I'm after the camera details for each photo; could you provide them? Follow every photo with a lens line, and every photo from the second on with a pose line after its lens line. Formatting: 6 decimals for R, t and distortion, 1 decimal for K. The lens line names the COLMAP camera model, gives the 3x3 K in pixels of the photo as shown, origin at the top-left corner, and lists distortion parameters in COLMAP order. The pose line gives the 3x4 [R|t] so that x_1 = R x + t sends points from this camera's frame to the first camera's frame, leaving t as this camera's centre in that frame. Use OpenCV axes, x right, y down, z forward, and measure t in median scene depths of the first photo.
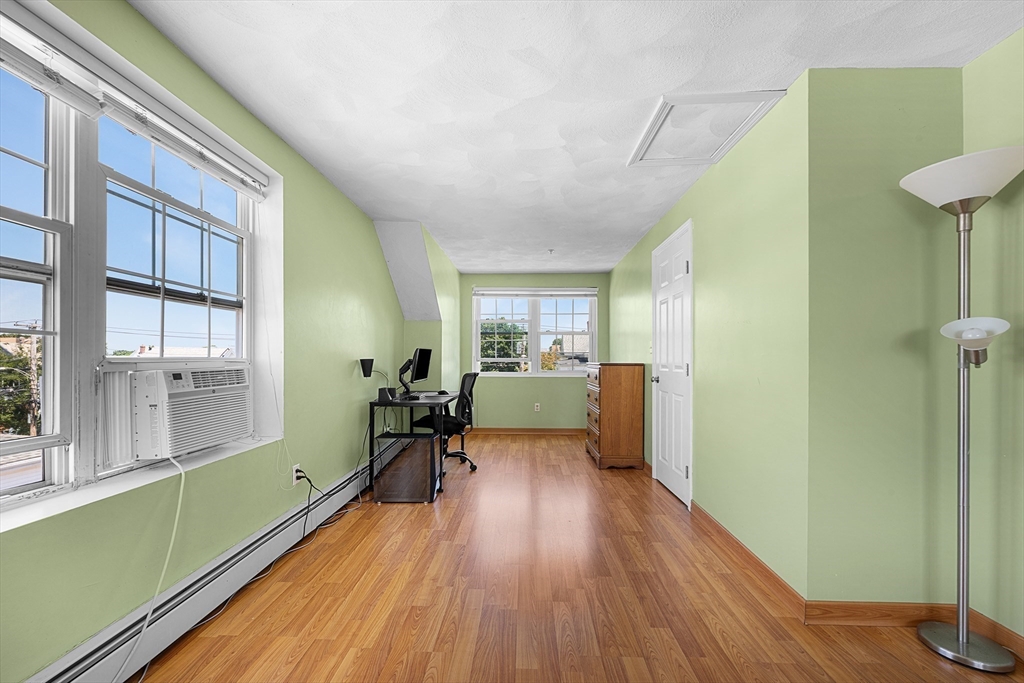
lens RADIAL K [[409.1, 0, 508.3], [0, 409.1, 351.9], [0, 0, 1]] dist [-0.000483, 0.000278]
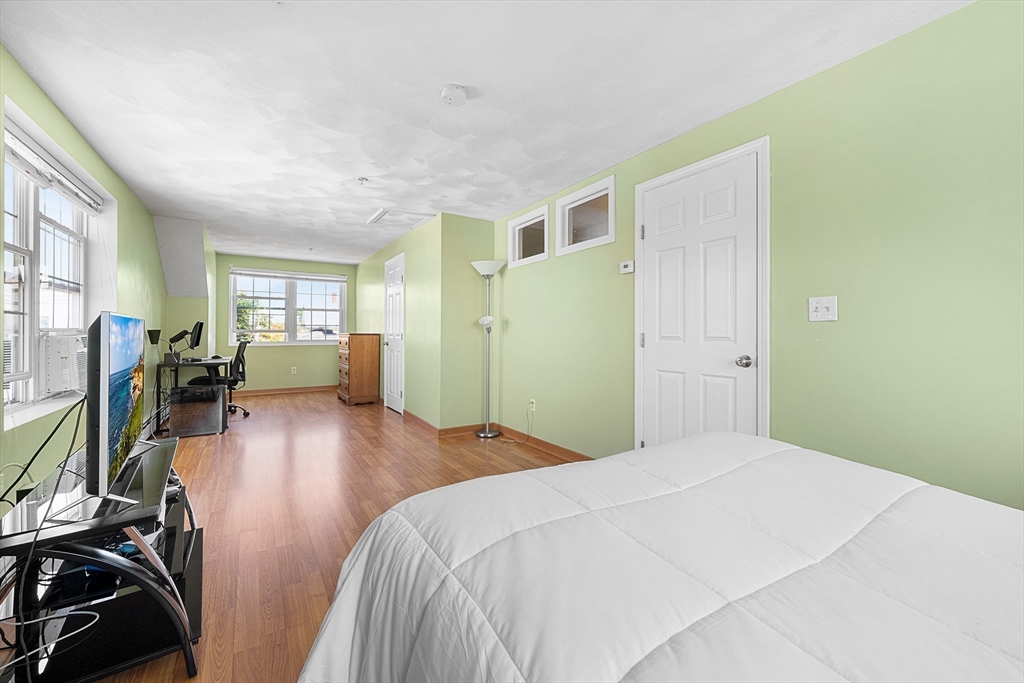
lens RADIAL K [[409.7, 0, 513.8], [0, 409.7, 336.1], [0, 0, 1]] dist [-0.000118, 0.000048]
pose [[0.818531, -0.003637, 0.574450, -0.147242], [-0.012947, 0.999609, 0.024777, -0.007530], [-0.574316, -0.027718, 0.818164, -0.579820]]
